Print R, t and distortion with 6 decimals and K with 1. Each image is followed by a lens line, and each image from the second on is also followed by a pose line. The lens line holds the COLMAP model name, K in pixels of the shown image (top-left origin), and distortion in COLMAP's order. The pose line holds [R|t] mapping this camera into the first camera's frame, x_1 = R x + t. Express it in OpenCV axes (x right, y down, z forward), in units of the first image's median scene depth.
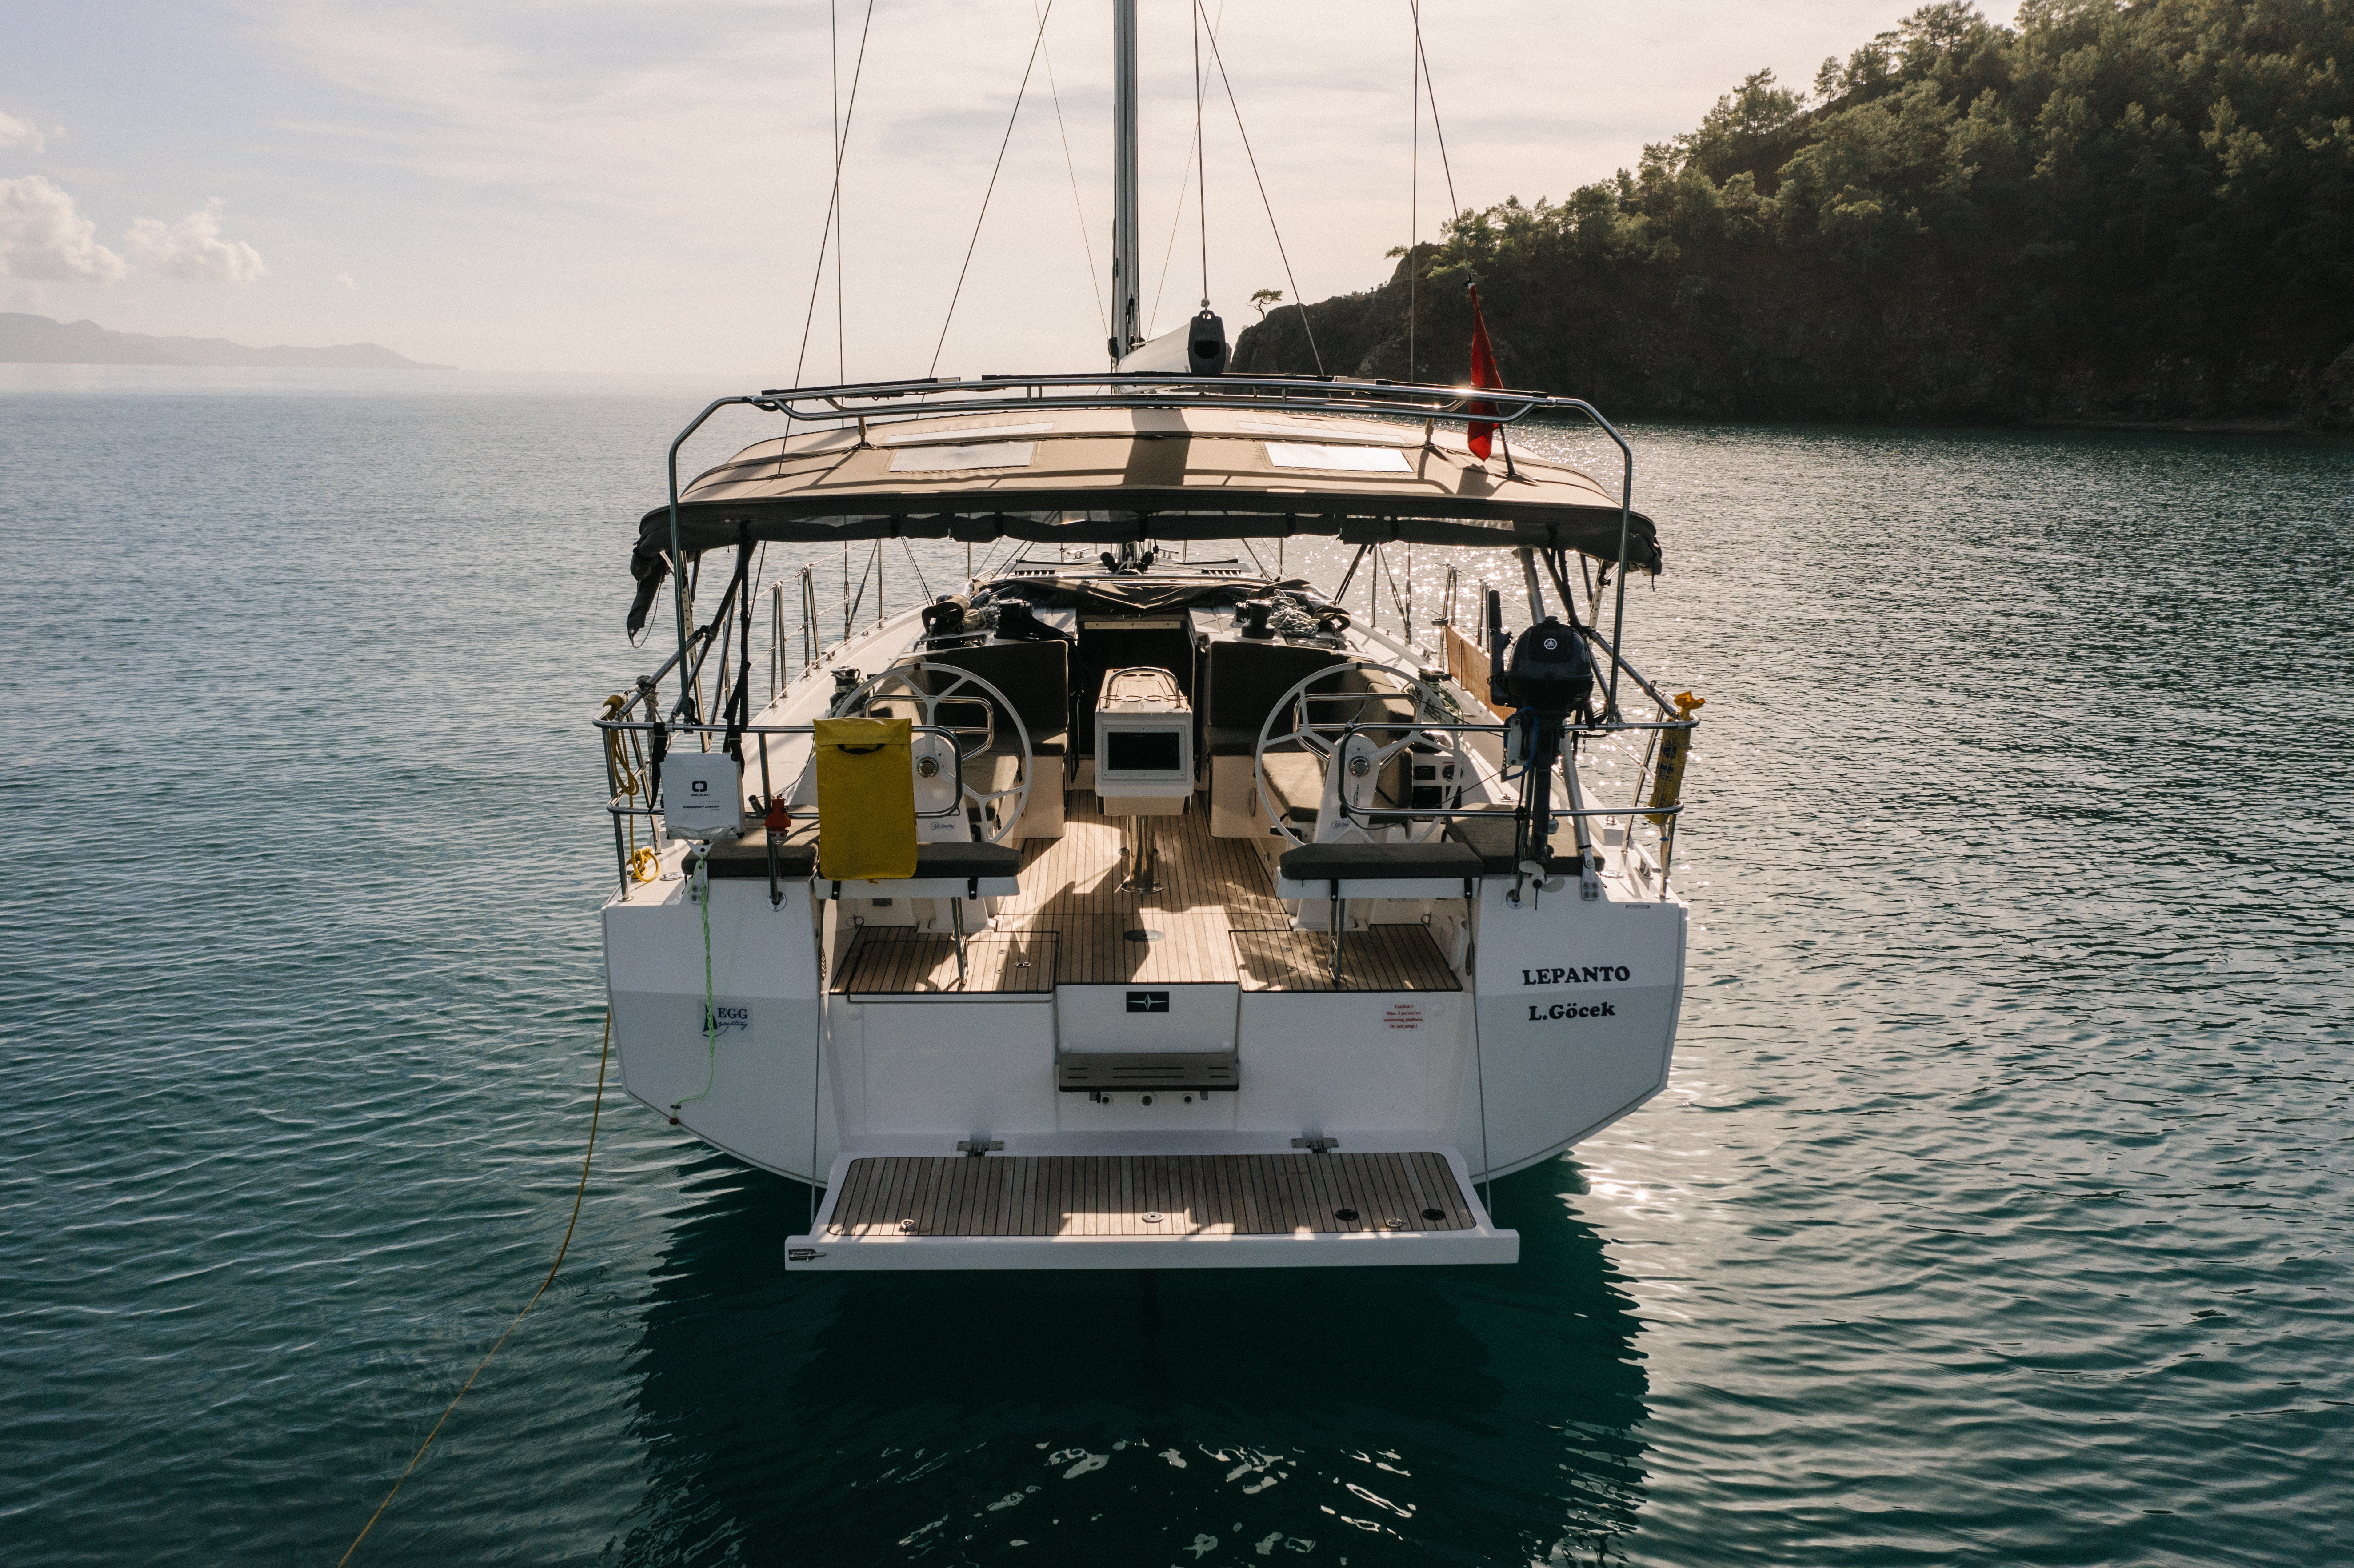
lens RADIAL K [[2061.9, 0, 1177.0], [0, 2061.9, 784.0], [0, 0, 1]] dist [0.003028, 0.001340]
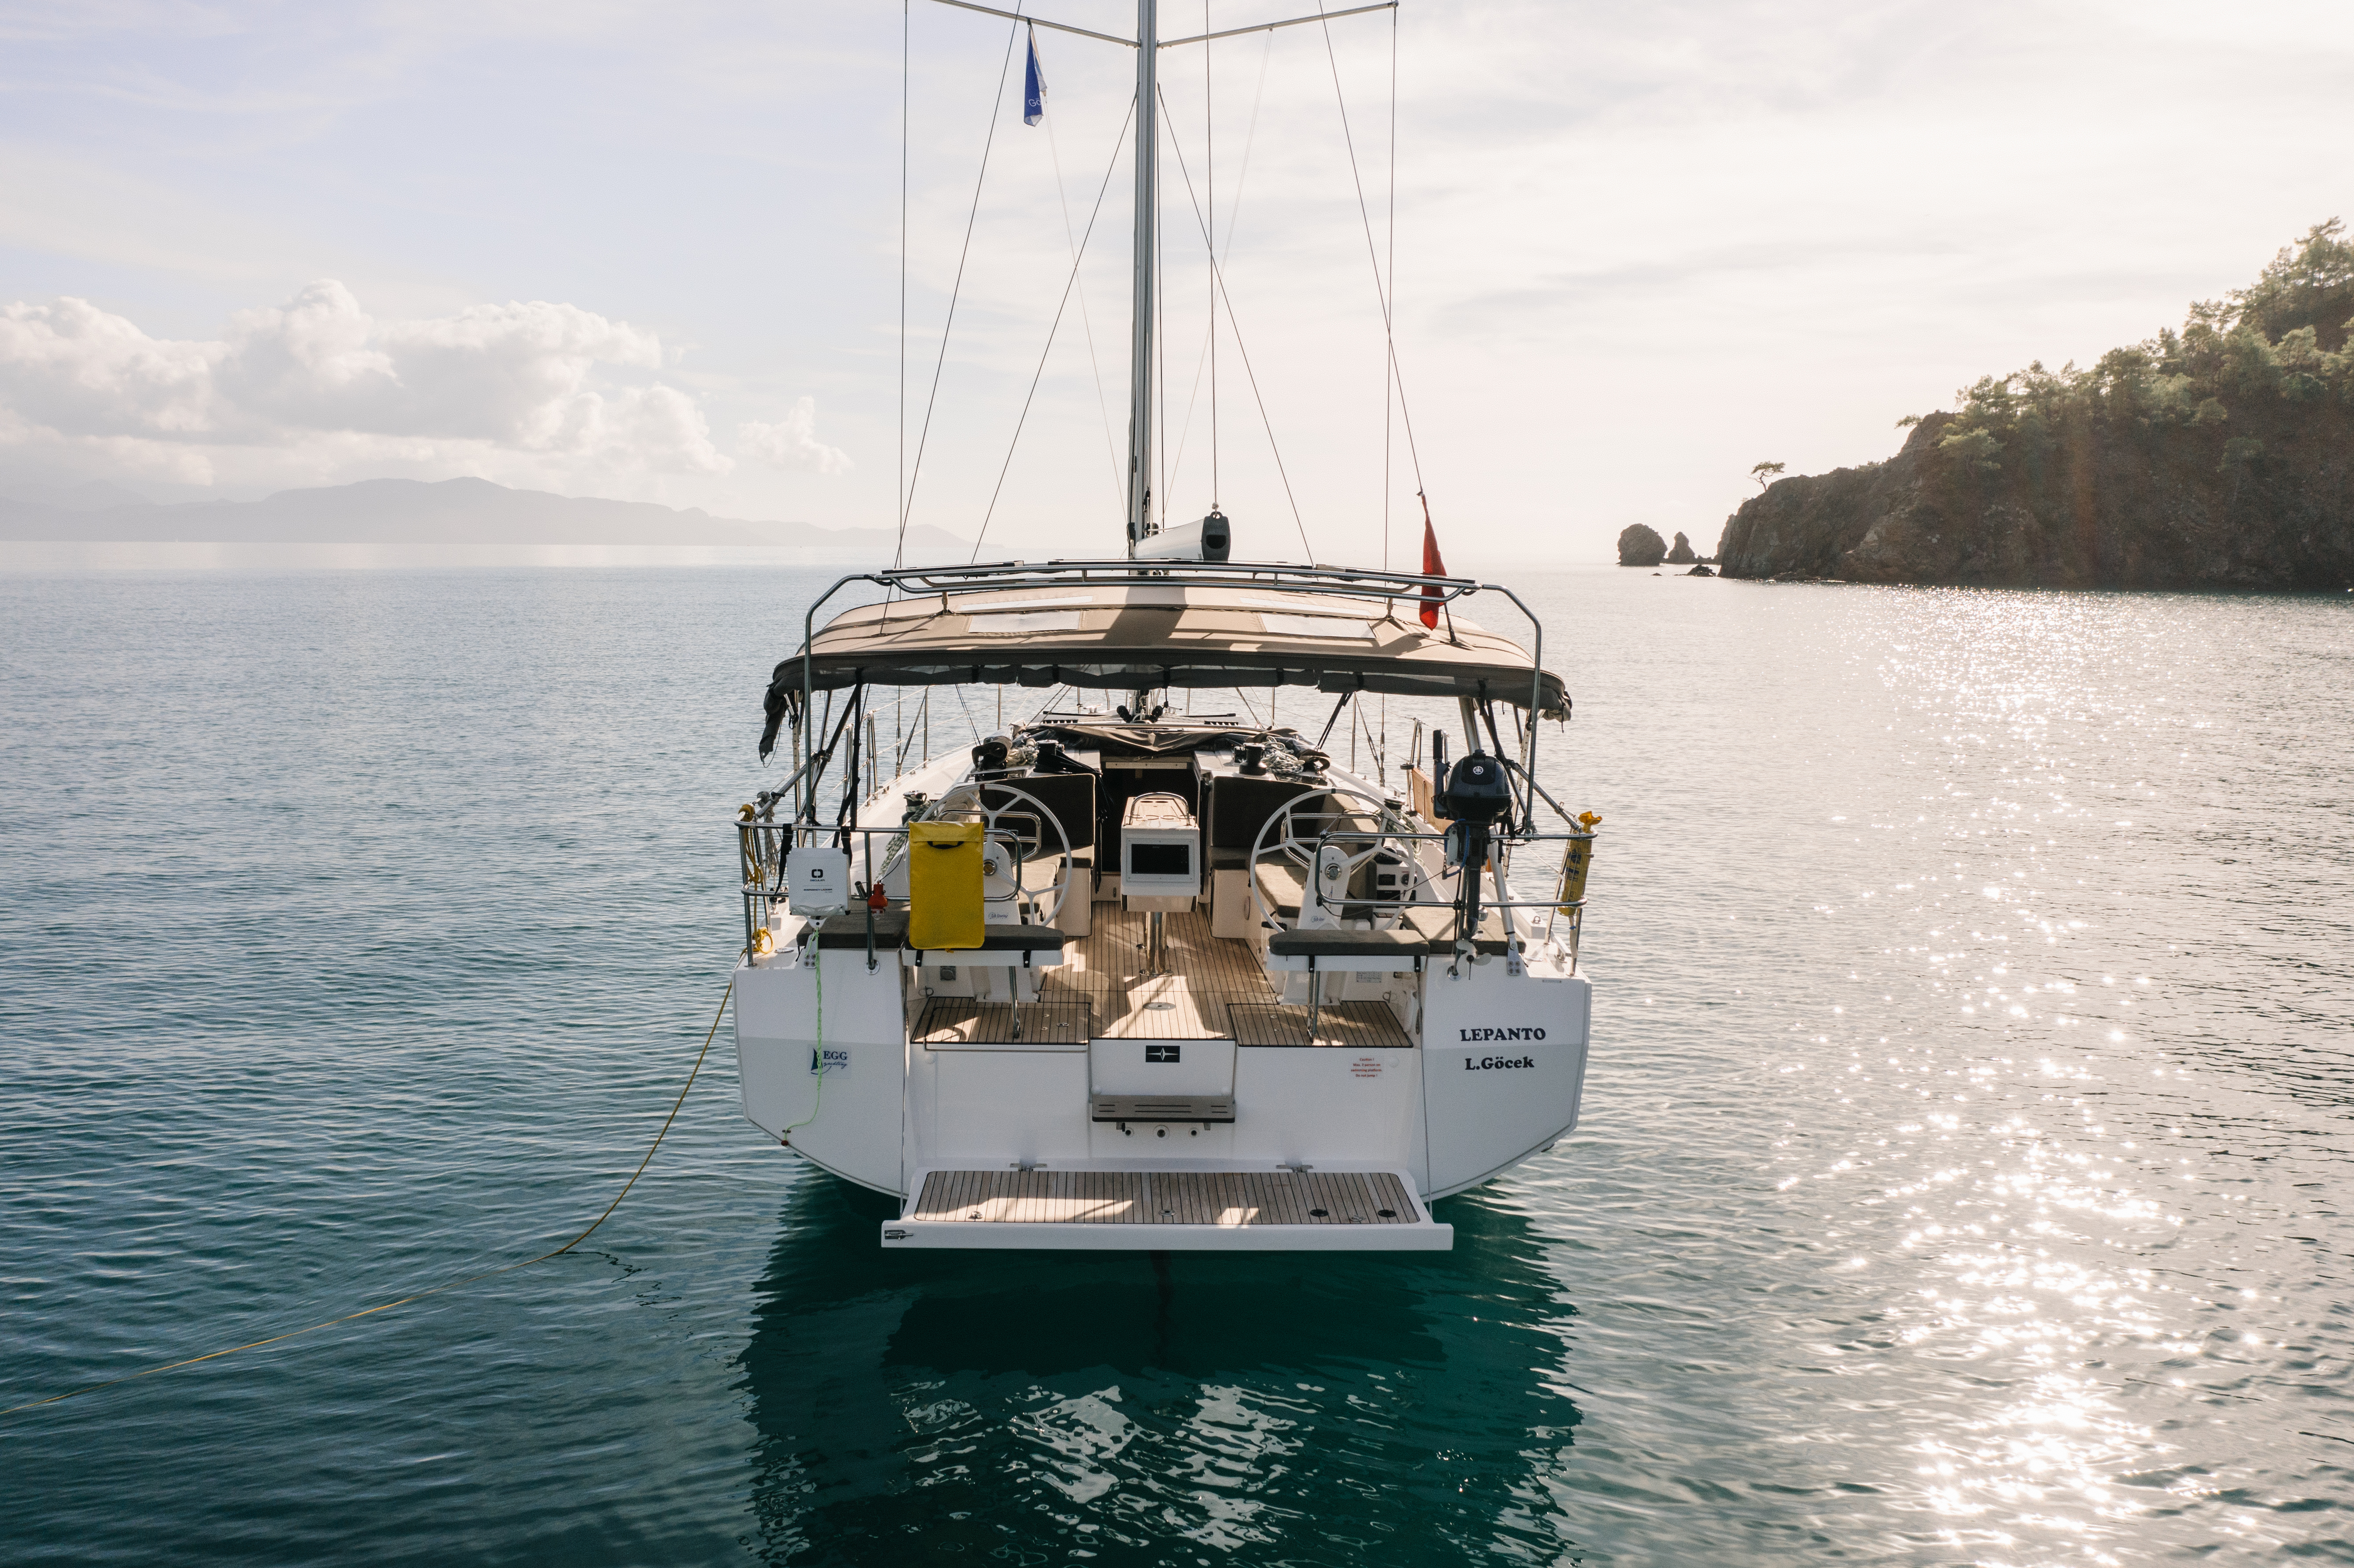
lens RADIAL K [[2062.0, 0, 1177.0], [0, 2062.0, 784.0], [0, 0, 1]] dist [0.003028, 0.001340]
pose [[0.999913, 0.012684, 0.003590, -0.012380], [-0.012354, 0.996681, -0.080469, 0.043422], [-0.004599, 0.080418, 0.996751, -0.268494]]
